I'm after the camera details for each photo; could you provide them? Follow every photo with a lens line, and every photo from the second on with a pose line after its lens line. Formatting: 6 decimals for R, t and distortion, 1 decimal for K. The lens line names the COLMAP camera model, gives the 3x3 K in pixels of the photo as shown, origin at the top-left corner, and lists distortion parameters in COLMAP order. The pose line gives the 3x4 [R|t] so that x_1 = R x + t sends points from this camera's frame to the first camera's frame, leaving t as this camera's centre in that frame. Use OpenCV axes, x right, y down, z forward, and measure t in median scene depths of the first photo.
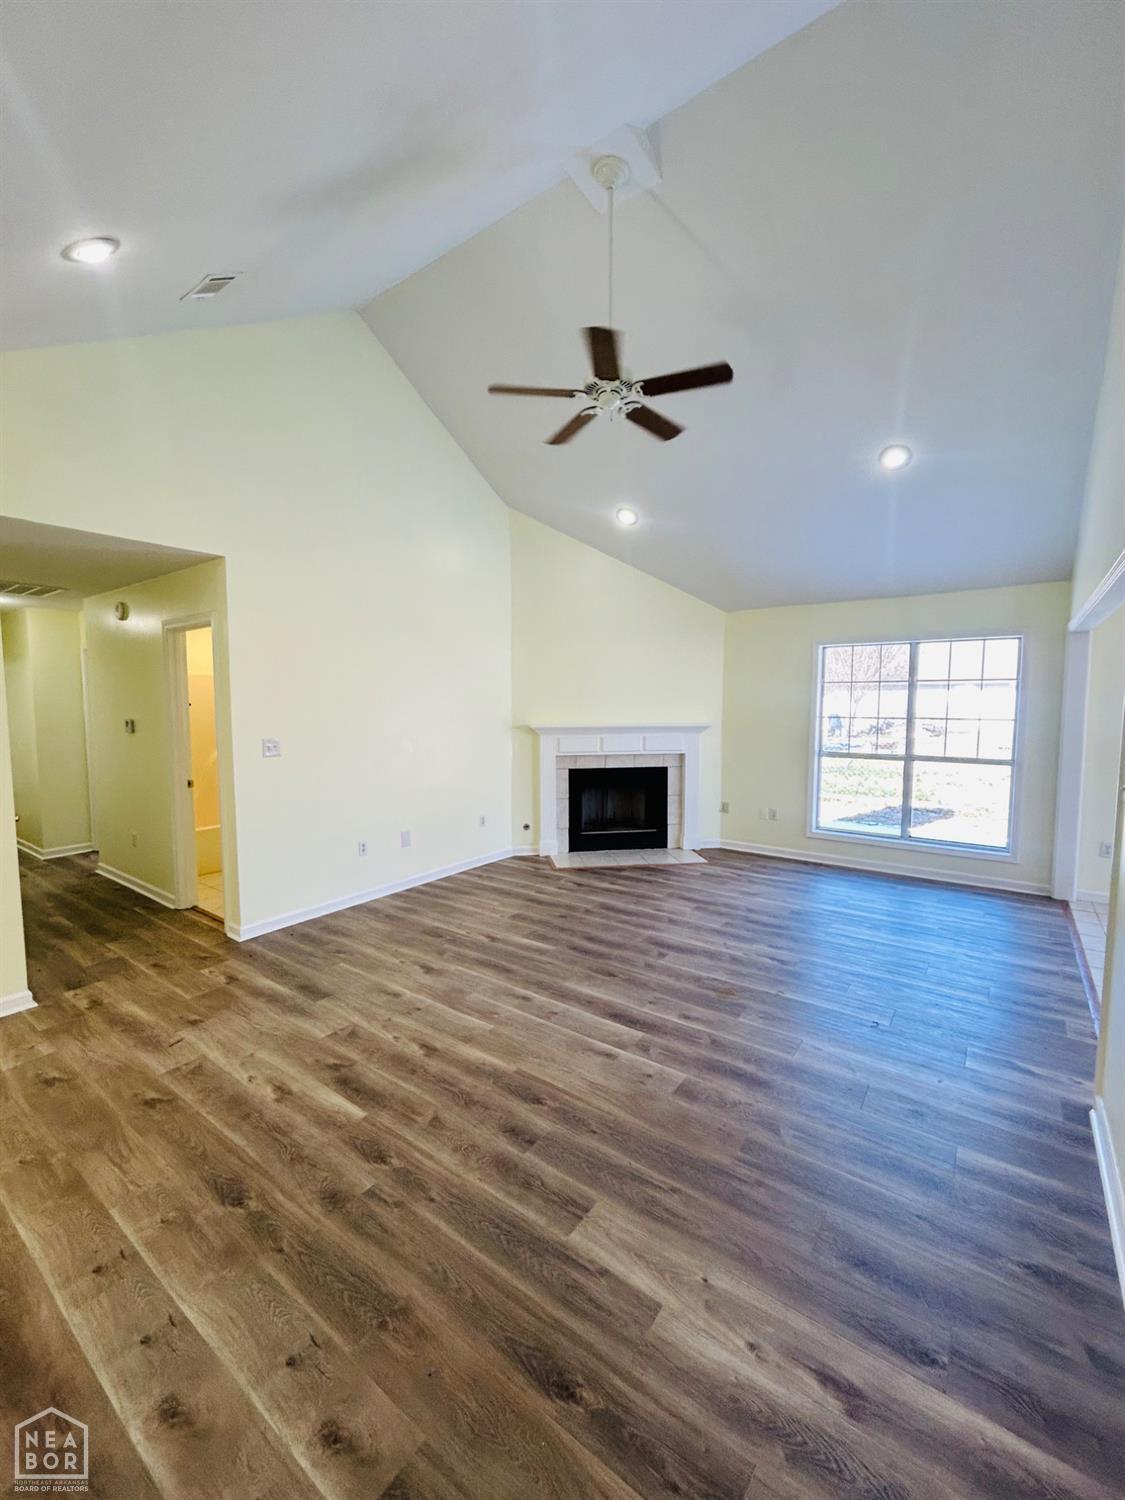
lens RADIAL K [[609.9, 0, 562.5], [0, 609.9, 750.0], [0, 0, 1]] dist [0.002709, 0.000191]
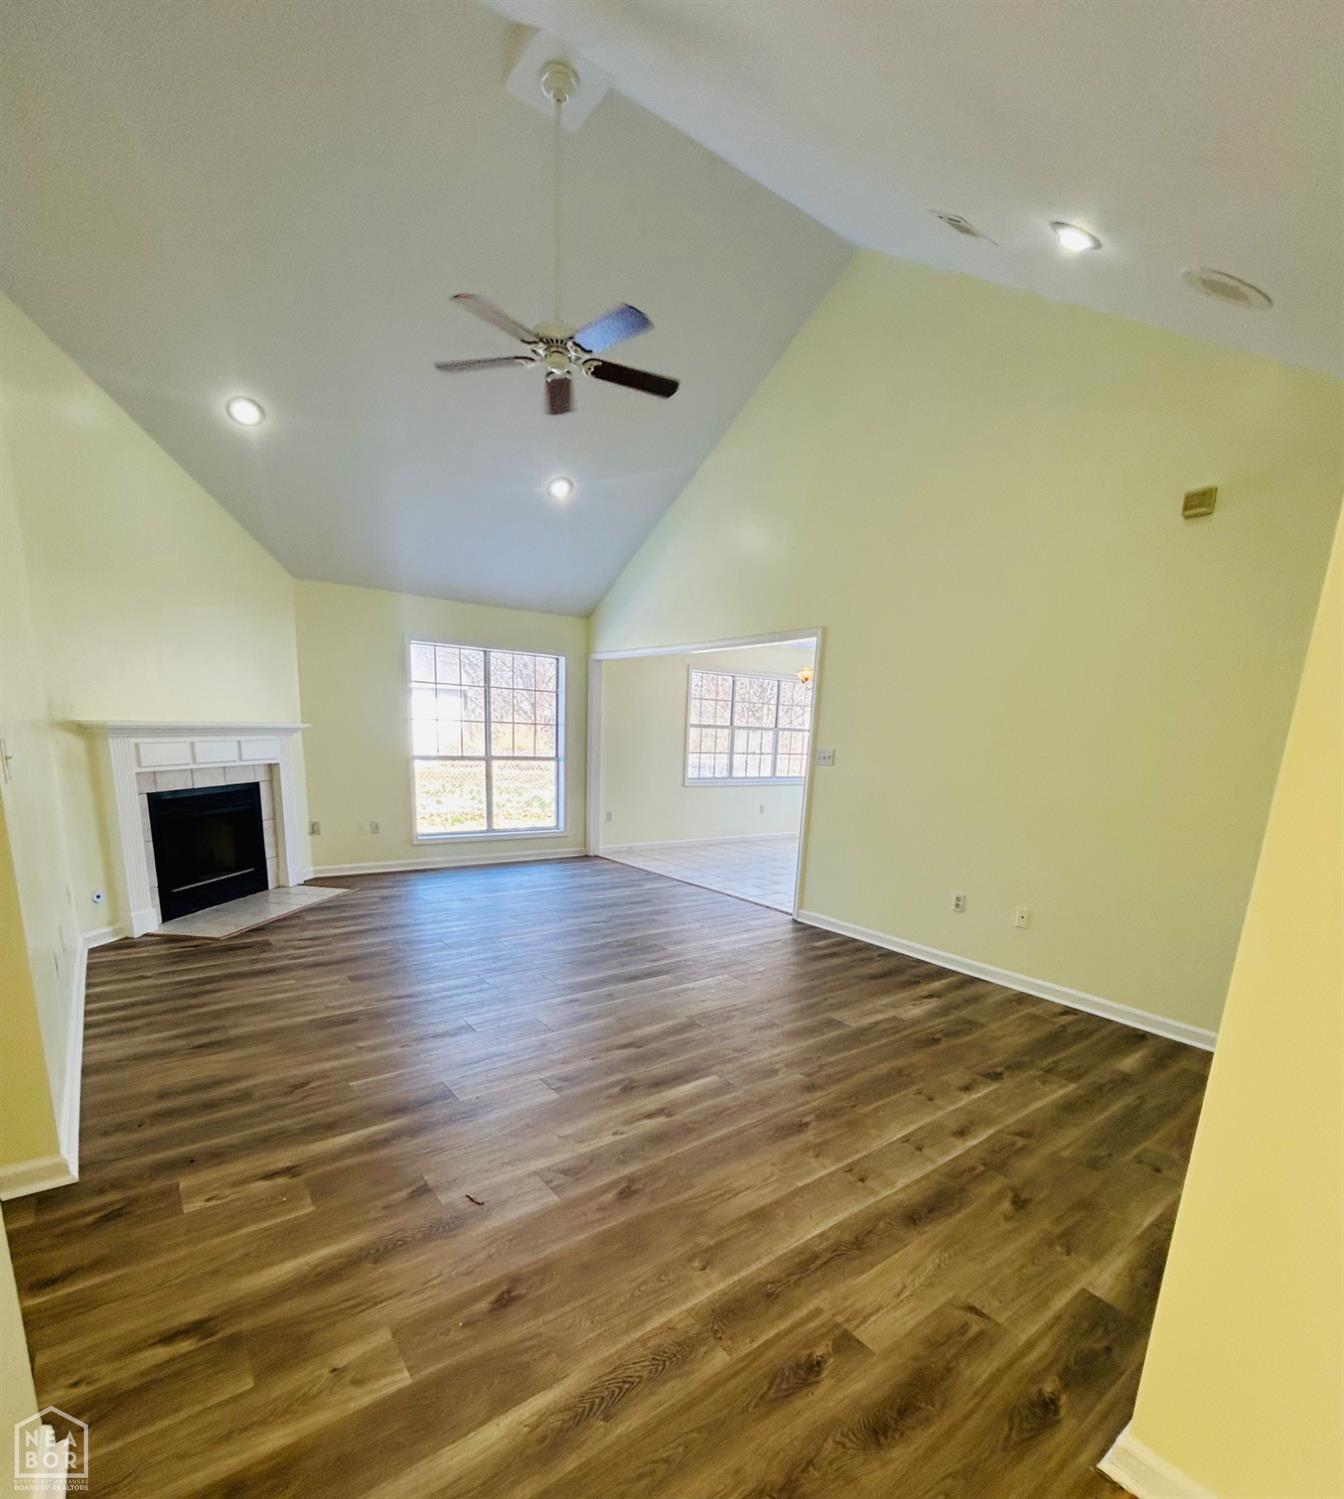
lens RADIAL K [[730.2, 0, 671.1], [0, 730.2, 903.7], [0, 0, 1]] dist [-0.001034, 0.000309]
pose [[0.282182, -0.213966, 0.935196, -0.776669], [0.037287, 0.976521, 0.212170, 0.003558], [-0.958636, -0.025000, 0.283535, 0.361401]]
